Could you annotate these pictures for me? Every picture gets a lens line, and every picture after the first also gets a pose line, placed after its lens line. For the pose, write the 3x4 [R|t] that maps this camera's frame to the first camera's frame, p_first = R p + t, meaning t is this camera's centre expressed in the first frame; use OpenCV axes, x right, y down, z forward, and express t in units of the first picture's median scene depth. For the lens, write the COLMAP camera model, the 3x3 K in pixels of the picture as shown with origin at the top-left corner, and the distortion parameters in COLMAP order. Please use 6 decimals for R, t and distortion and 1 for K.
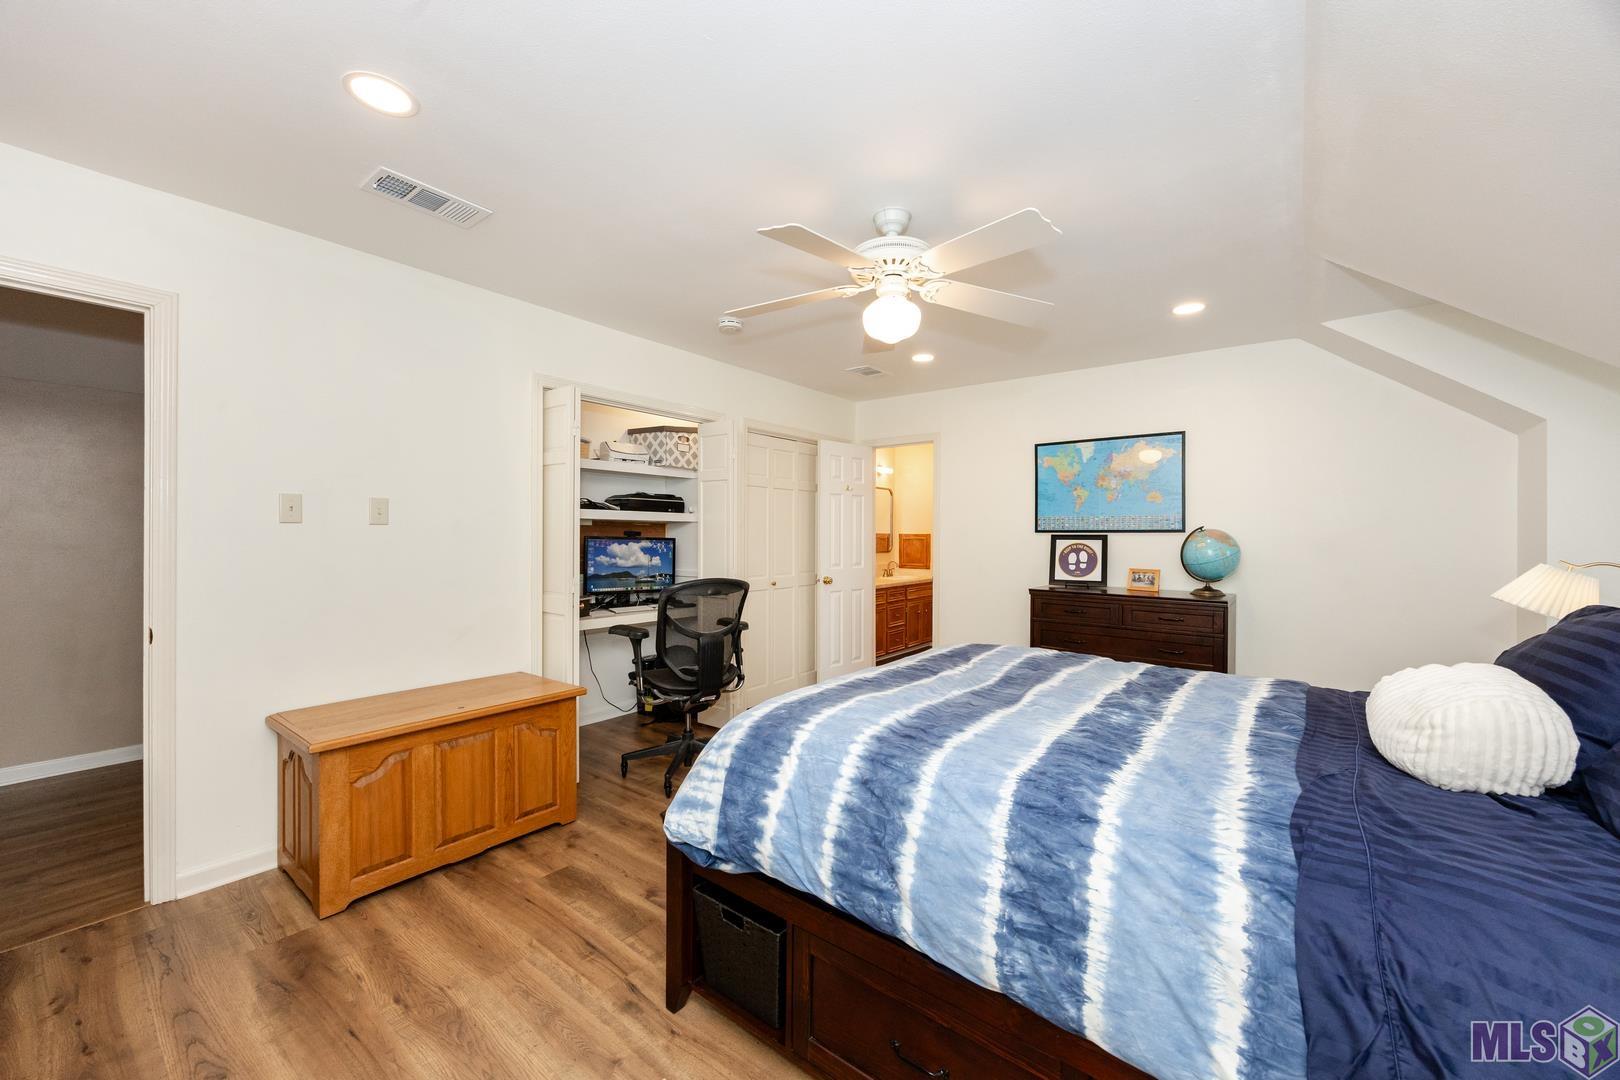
lens RADIAL K [[626.7, 0, 814.8], [0, 626.7, 533.7], [0, 0, 1]] dist [-0.003515, -0.000622]
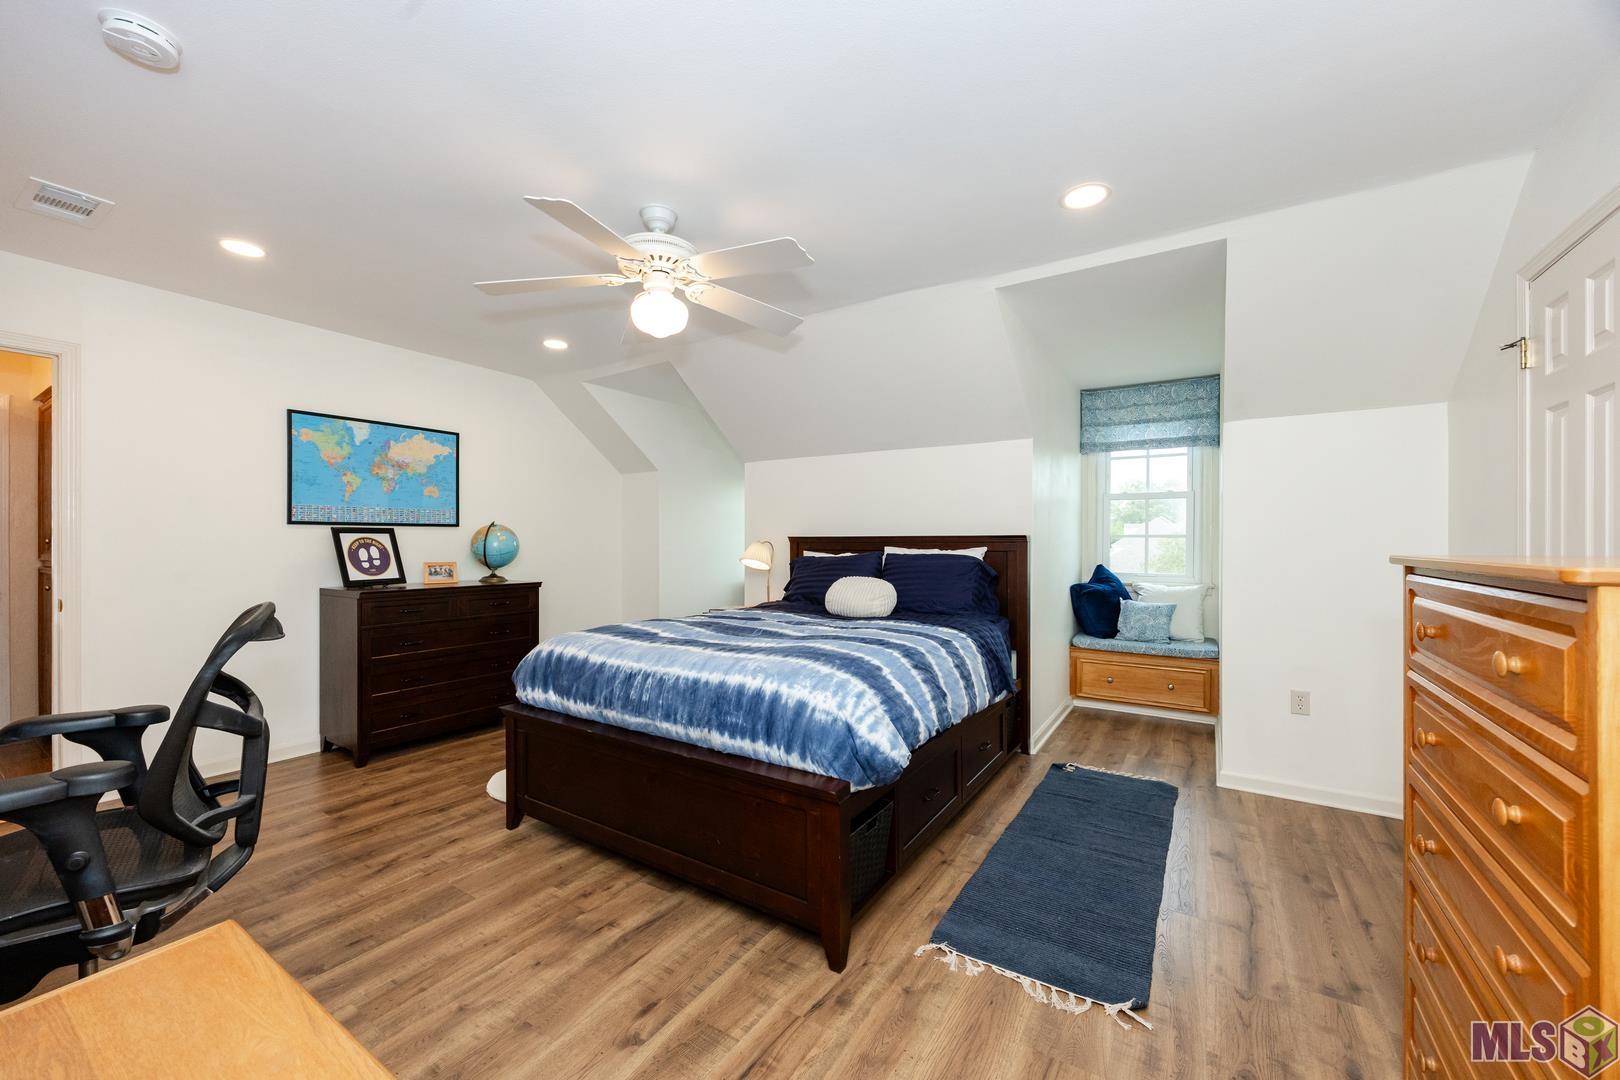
lens RADIAL K [[626.7, 0, 814.2], [0, 626.7, 541.0], [0, 0, 1]] dist [-0.003515, -0.000622]
pose [[-0.105627, -0.007332, 0.994379, -0.530716], [-0.001400, 0.999973, 0.007225, 0.013586], [-0.994405, -0.000629, -0.105634, 0.484949]]
